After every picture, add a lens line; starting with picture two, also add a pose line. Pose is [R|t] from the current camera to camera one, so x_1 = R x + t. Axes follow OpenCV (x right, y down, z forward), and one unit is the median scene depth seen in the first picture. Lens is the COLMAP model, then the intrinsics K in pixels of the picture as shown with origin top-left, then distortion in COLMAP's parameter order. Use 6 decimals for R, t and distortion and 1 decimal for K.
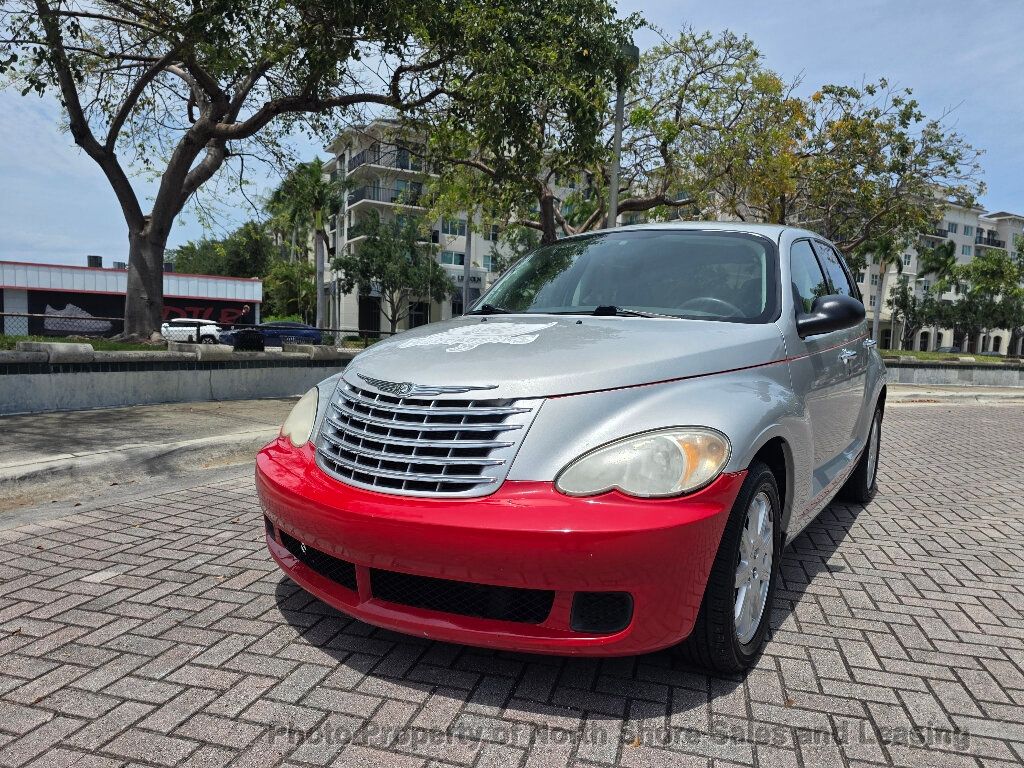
lens RADIAL K [[685.3, 0, 521.3], [0, 685.3, 399.0], [0, 0, 1]] dist [0.047677, -0.041403]
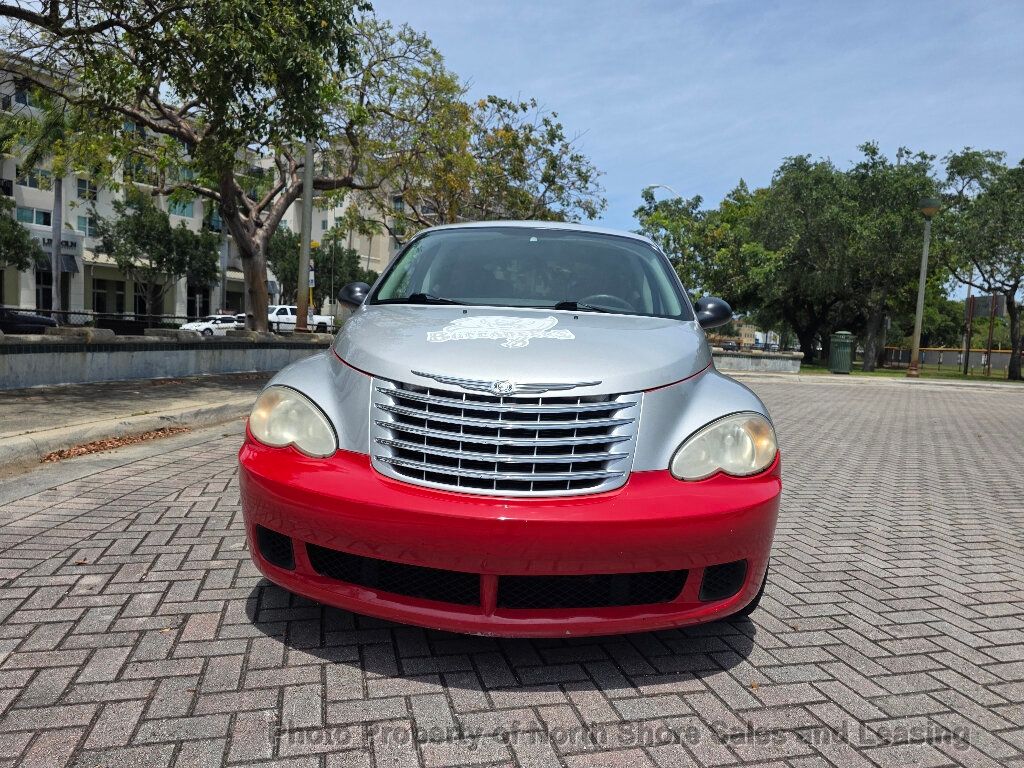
lens RADIAL K [[685.3, 0, 507.7], [0, 685.3, 391.1], [0, 0, 1]] dist [0.047677, -0.041403]
pose [[0.871923, -0.033756, 0.488477, -0.184159], [0.026498, 0.999412, 0.021765, -0.008657], [-0.488925, -0.006034, 0.872305, 0.046802]]
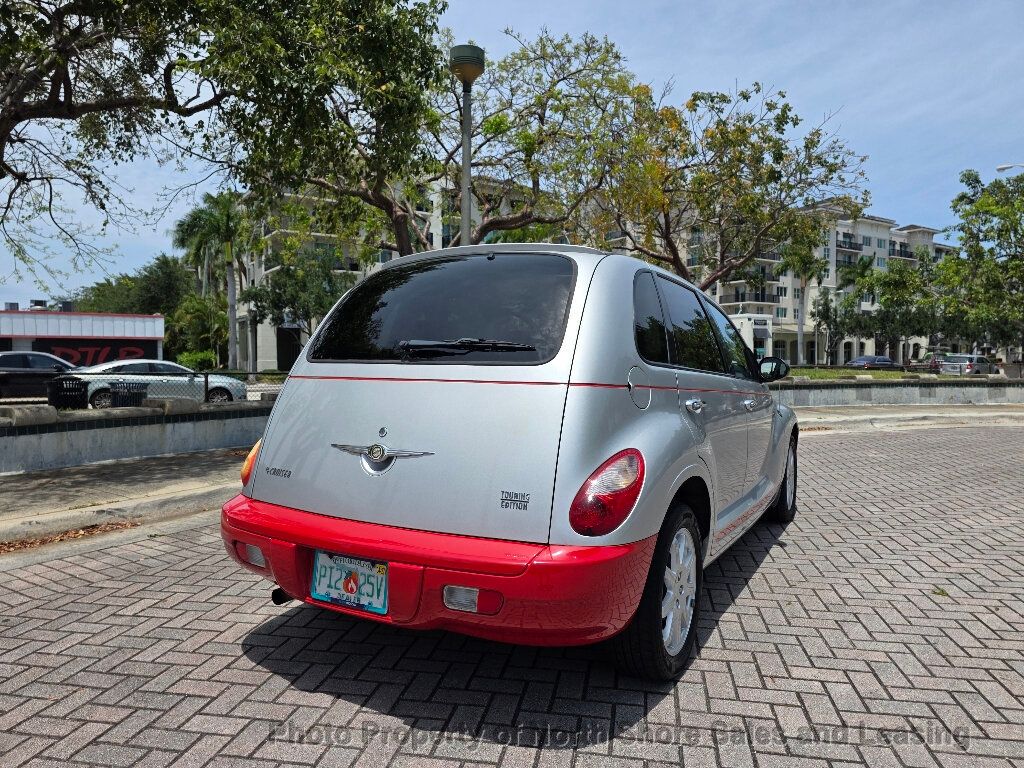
lens RADIAL K [[685.3, 0, 511.2], [0, 685.3, 386.2], [0, 0, 1]] dist [0.047677, -0.041403]
pose [[0.996903, -0.043055, 0.065809, 0.223475], [0.046426, 0.997641, -0.050578, -0.041598], [-0.063476, 0.053476, 0.996550, 0.219713]]
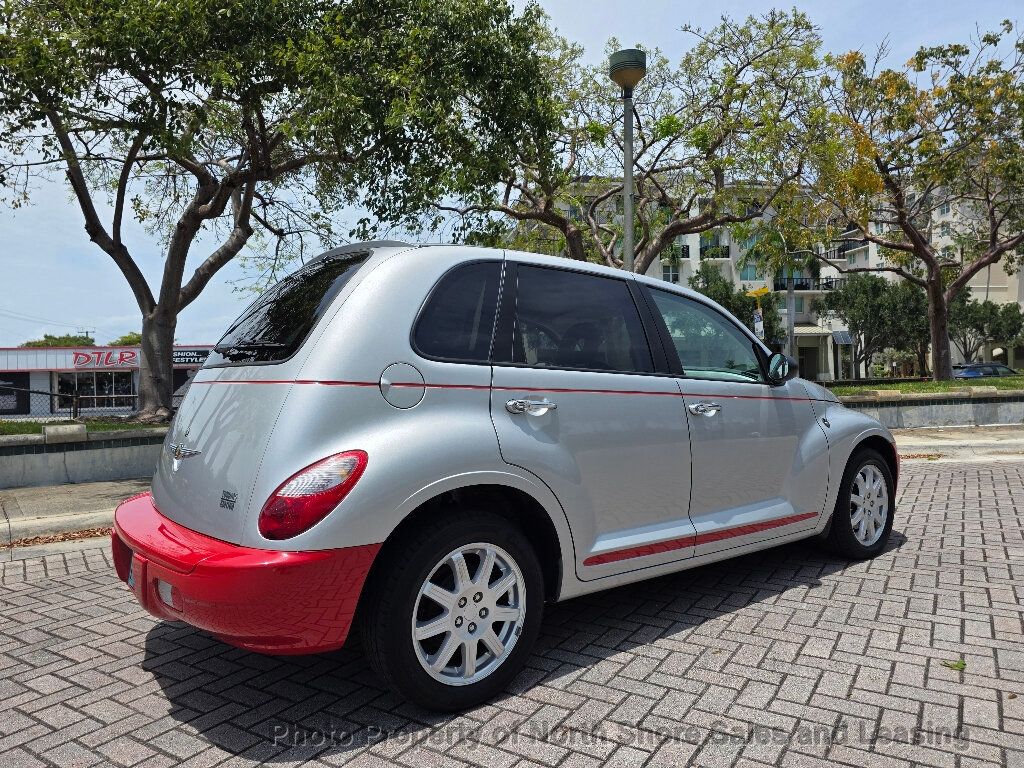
lens RADIAL K [[685.3, 0, 512.6], [0, 685.3, 385.1], [0, 0, 1]] dist [0.047677, -0.041403]
pose [[0.945490, -0.060686, -0.319947, 0.464195], [0.032118, 0.995070, -0.093827, -0.023635], [0.324064, 0.078436, 0.942778, 0.276257]]
